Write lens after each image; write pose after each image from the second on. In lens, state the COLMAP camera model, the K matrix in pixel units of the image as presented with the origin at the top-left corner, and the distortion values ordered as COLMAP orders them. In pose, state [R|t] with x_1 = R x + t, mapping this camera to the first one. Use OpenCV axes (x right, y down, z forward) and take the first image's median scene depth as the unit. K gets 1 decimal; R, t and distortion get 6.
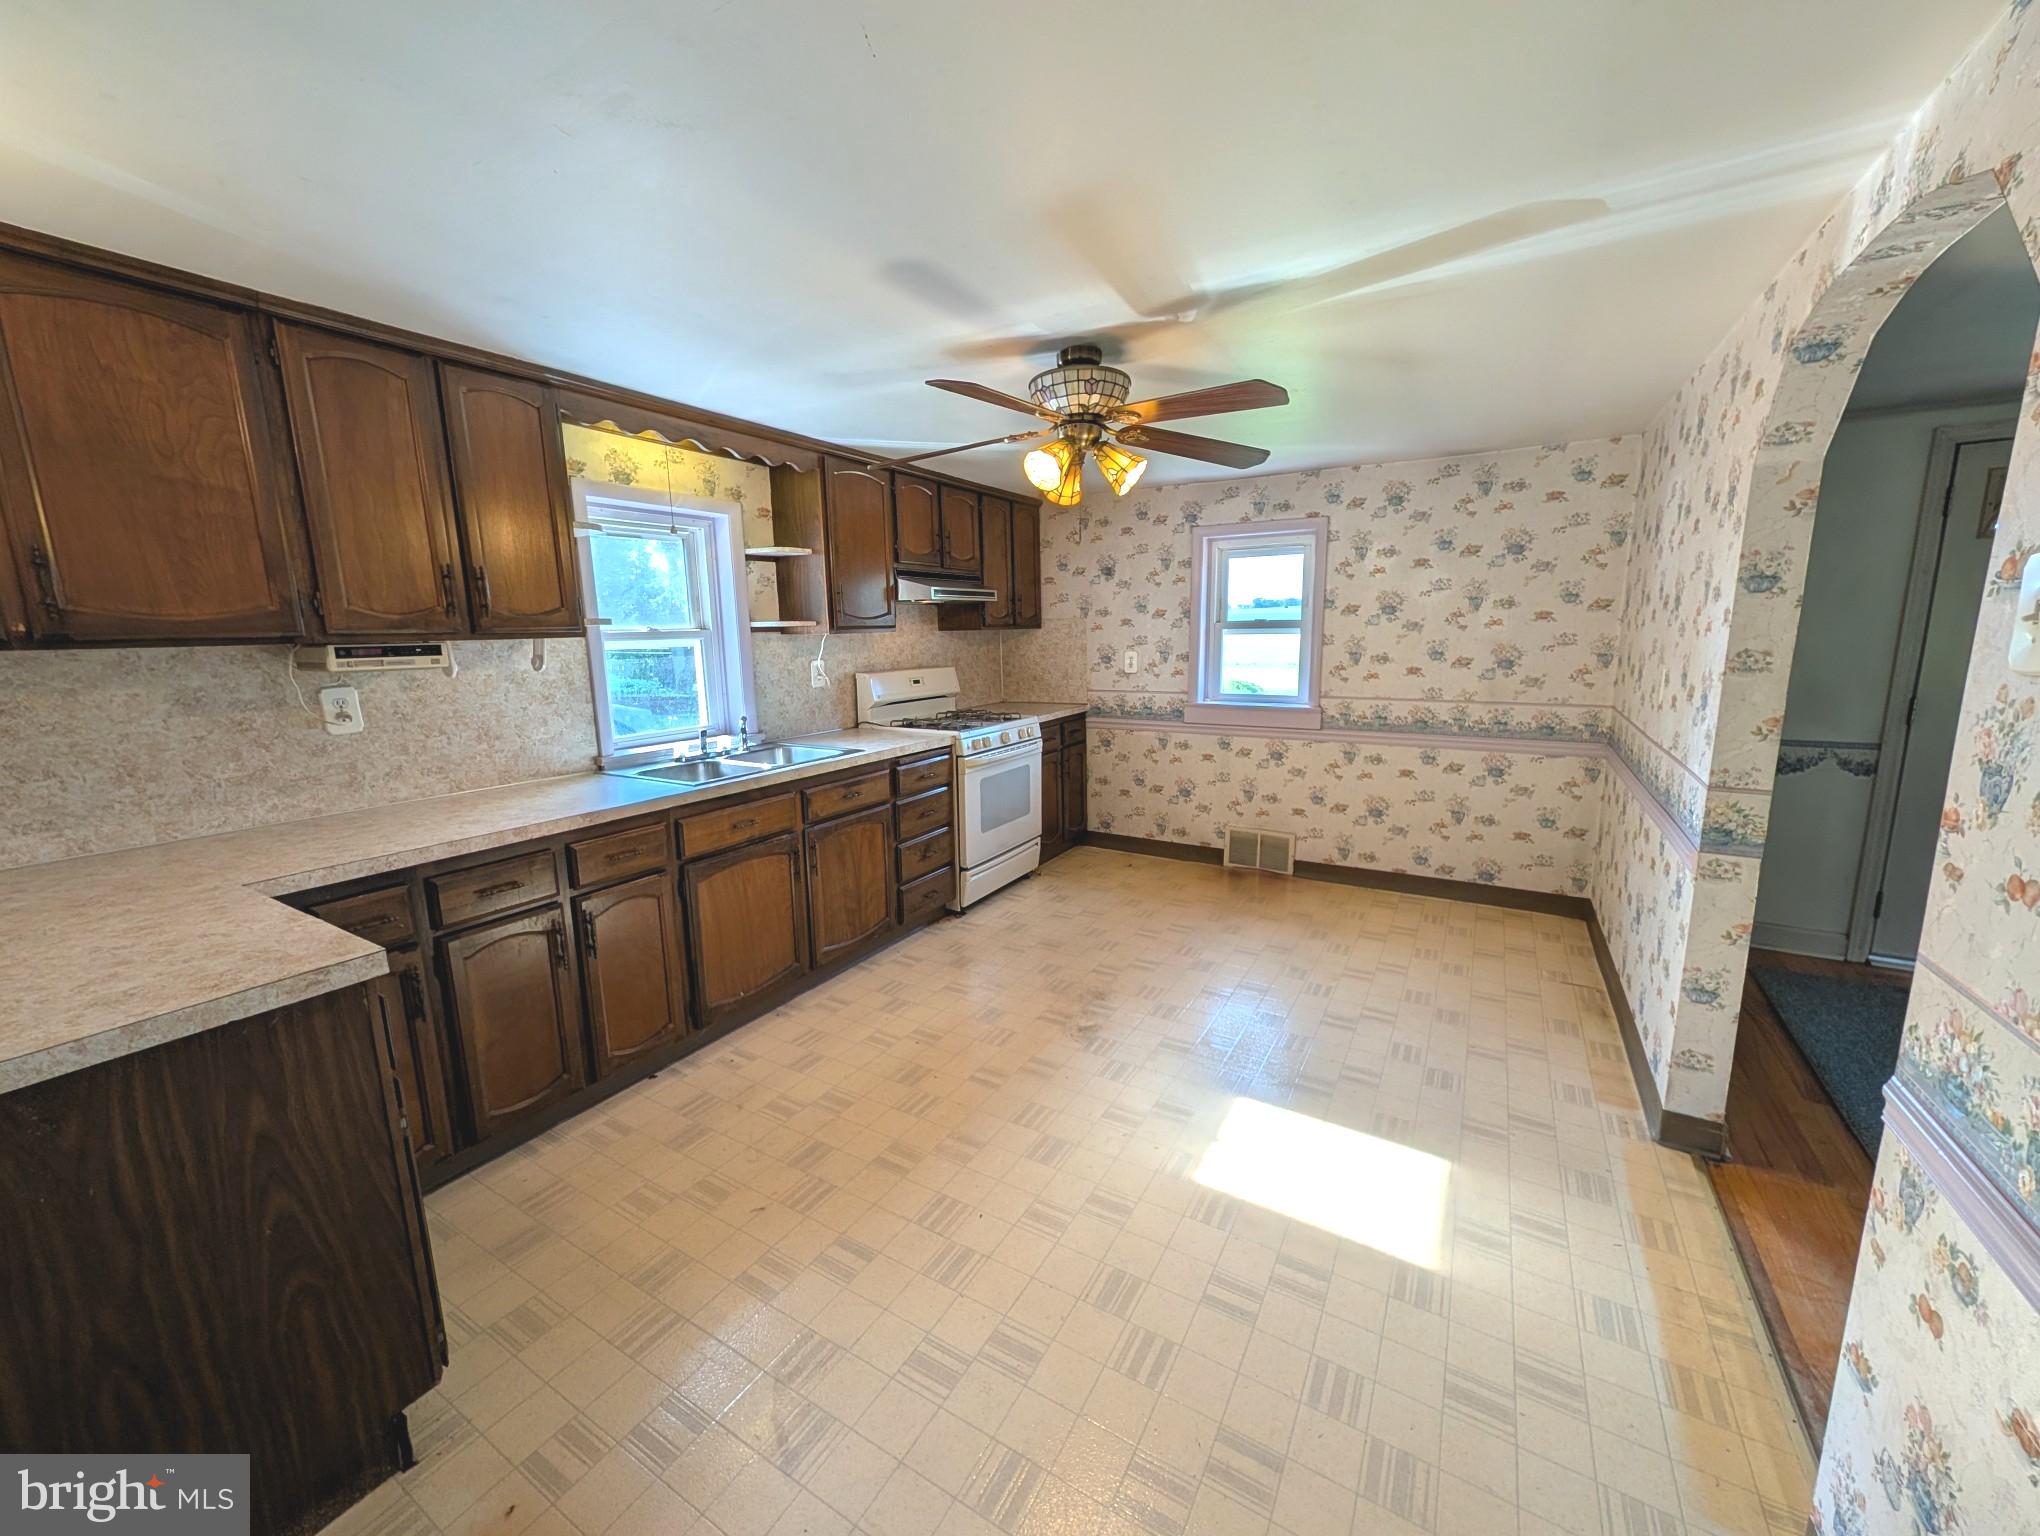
lens RADIAL K [[779.7, 0, 1020.0], [0, 779.7, 768.0], [0, 0, 1]] dist [-0.006811, -0.000250]
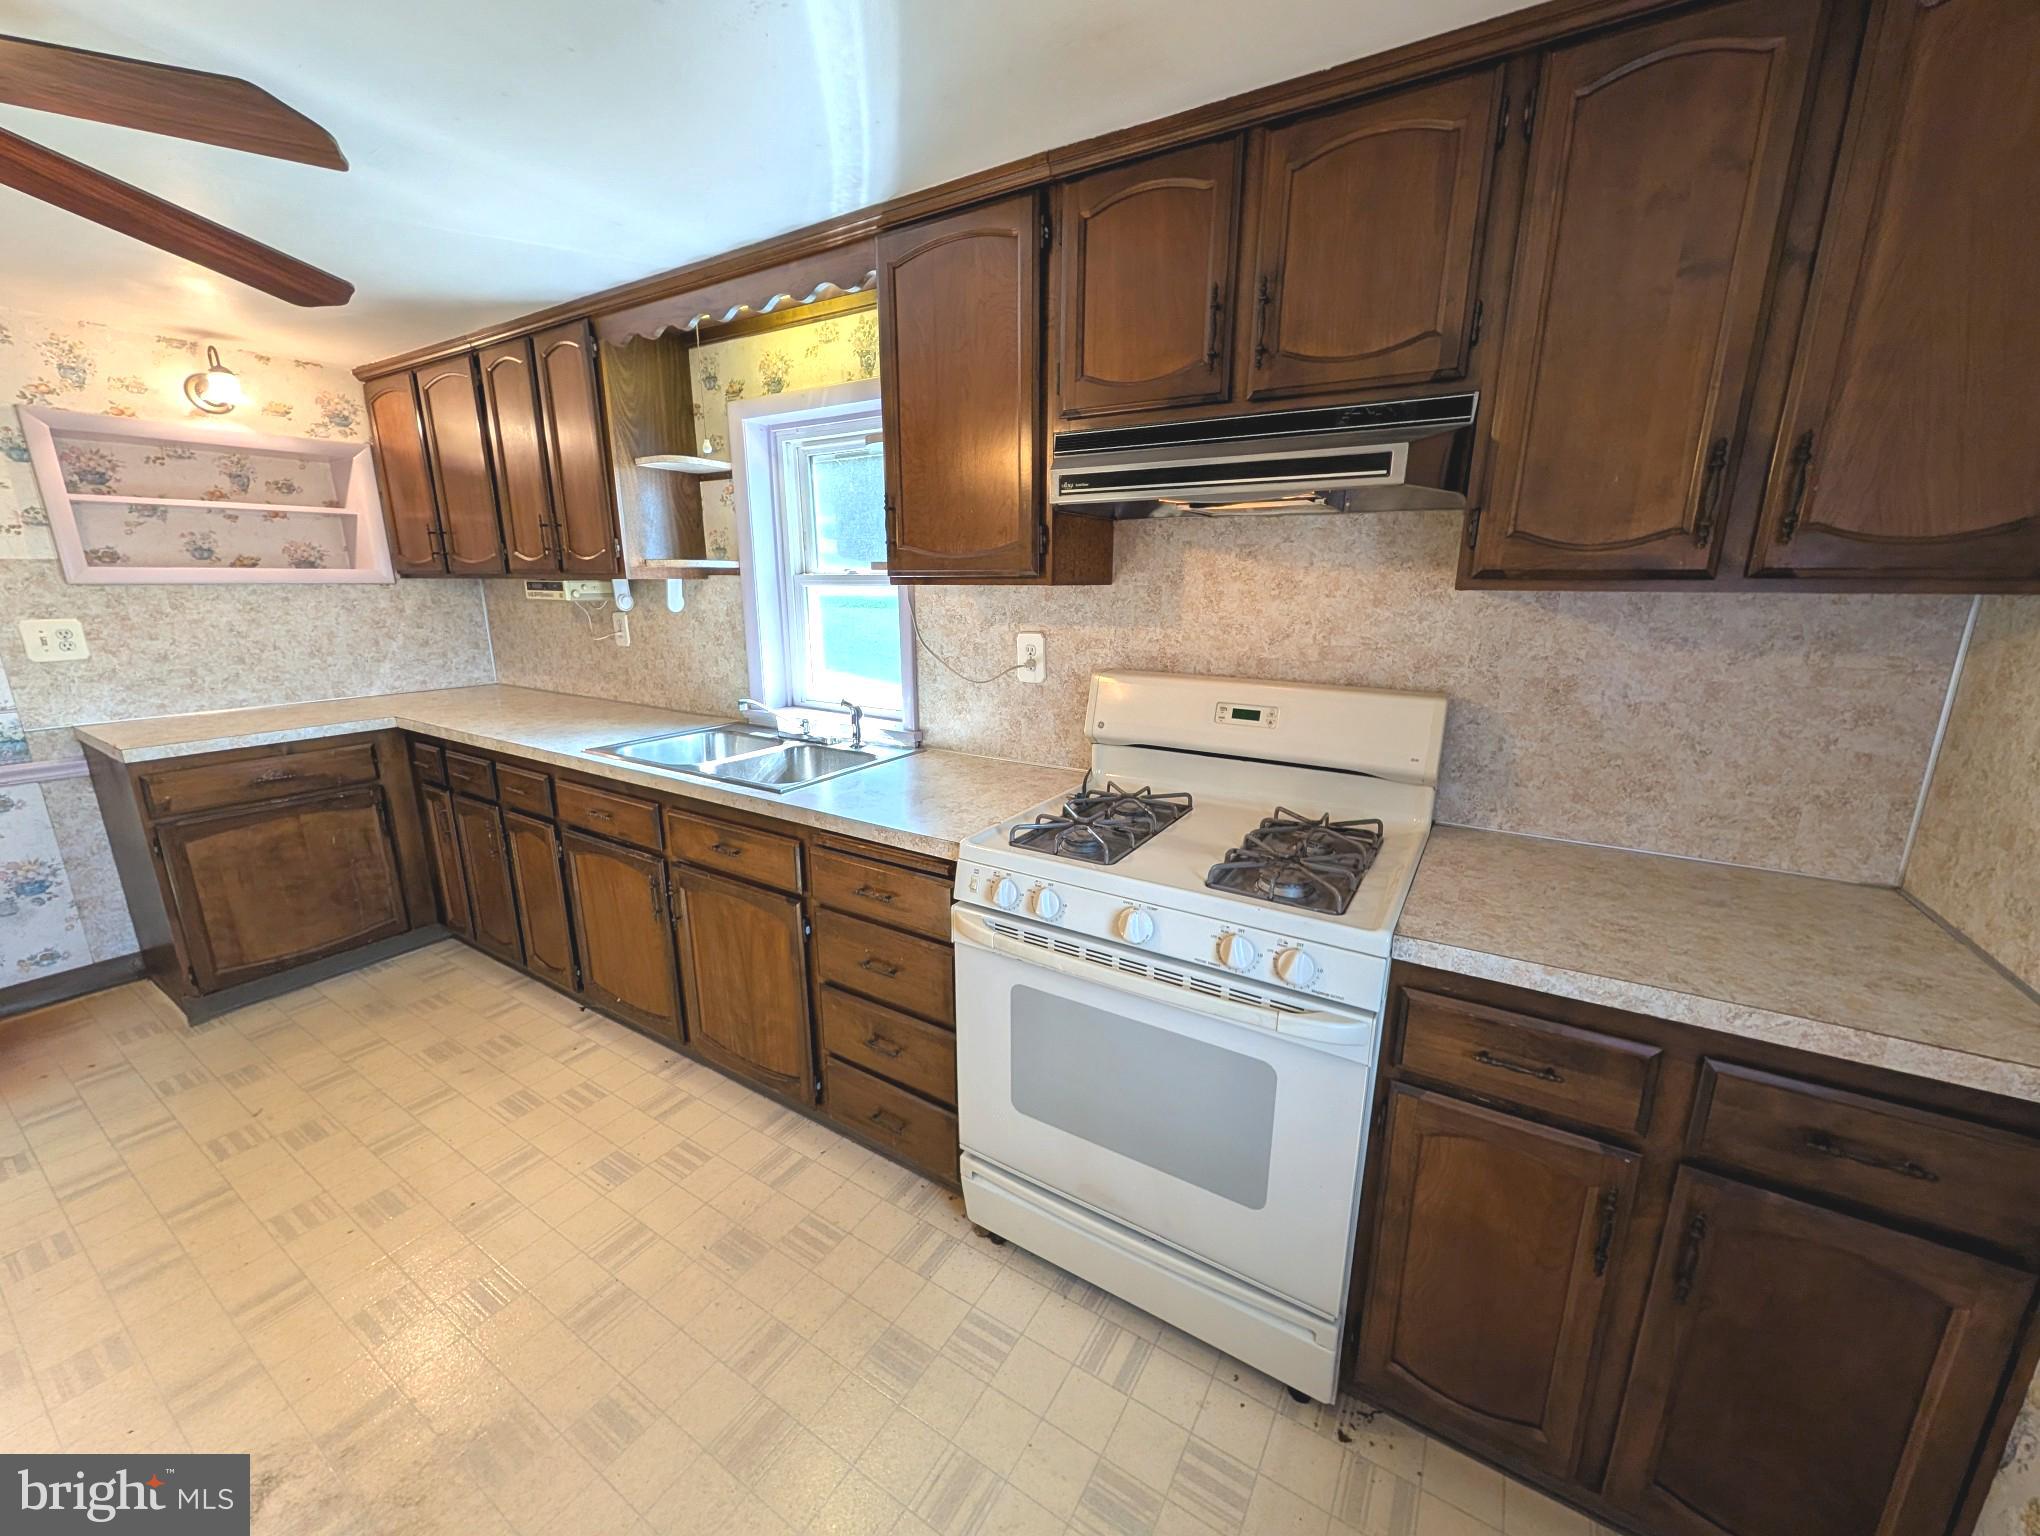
lens RADIAL K [[779.7, 0, 1020.0], [0, 779.7, 768.0], [0, 0, 1]] dist [-0.006811, -0.000250]
pose [[-0.006609, 0.263528, -0.964629, 0.353580], [-0.175634, 0.949349, 0.260557, -0.226062], [0.984433, 0.171143, 0.040010, 1.173148]]
